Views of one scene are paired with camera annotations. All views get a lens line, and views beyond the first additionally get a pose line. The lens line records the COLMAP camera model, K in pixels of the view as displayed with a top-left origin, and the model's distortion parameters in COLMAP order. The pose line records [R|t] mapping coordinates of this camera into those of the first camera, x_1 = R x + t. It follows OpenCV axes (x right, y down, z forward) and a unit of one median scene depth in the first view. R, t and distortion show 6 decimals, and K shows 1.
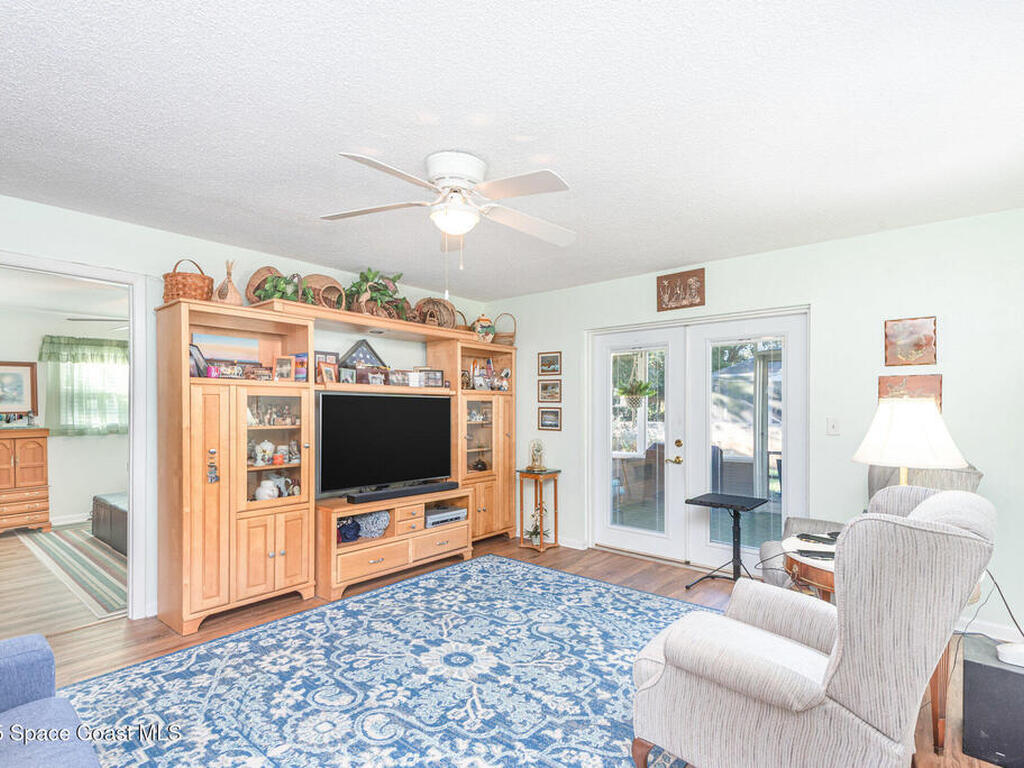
lens RADIAL K [[519.1, 0, 512.1], [0, 519.1, 391.9], [0, 0, 1]] dist [-0.004249, -0.002026]
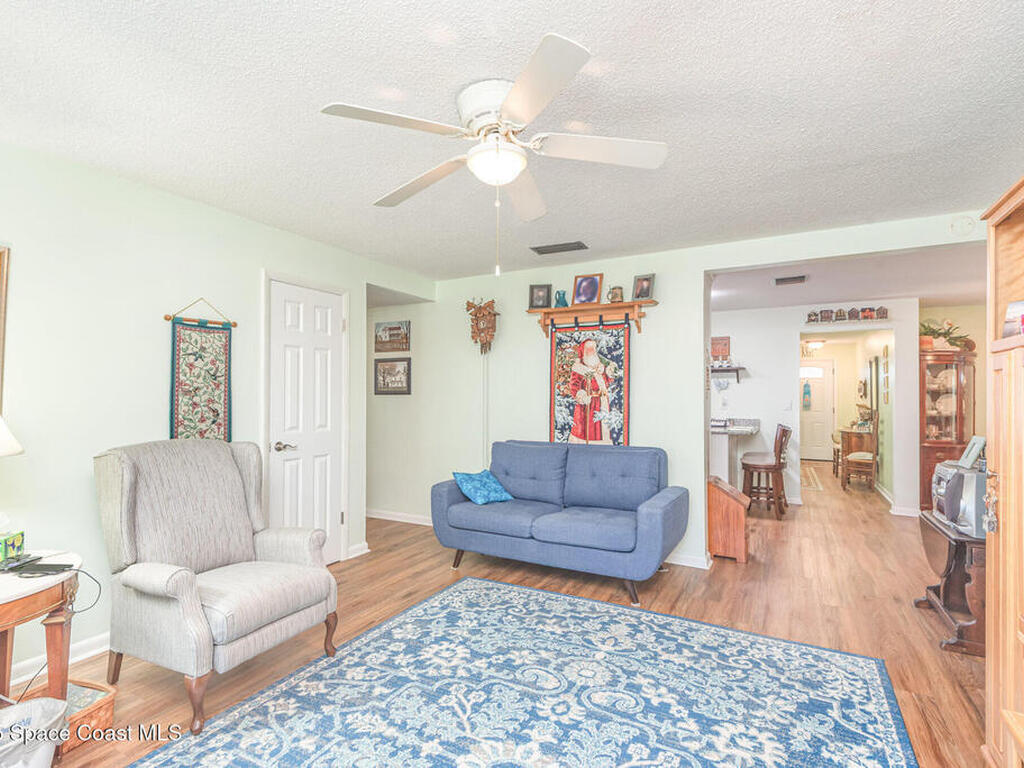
lens RADIAL K [[519.1, 0, 513.2], [0, 519.1, 390.7], [0, 0, 1]] dist [-0.004249, -0.002026]
pose [[-0.979275, -0.008026, -0.202378, 0.031030], [-0.000487, 0.999305, -0.037277, 0.061620], [0.202537, -0.036406, -0.978598, 1.932179]]
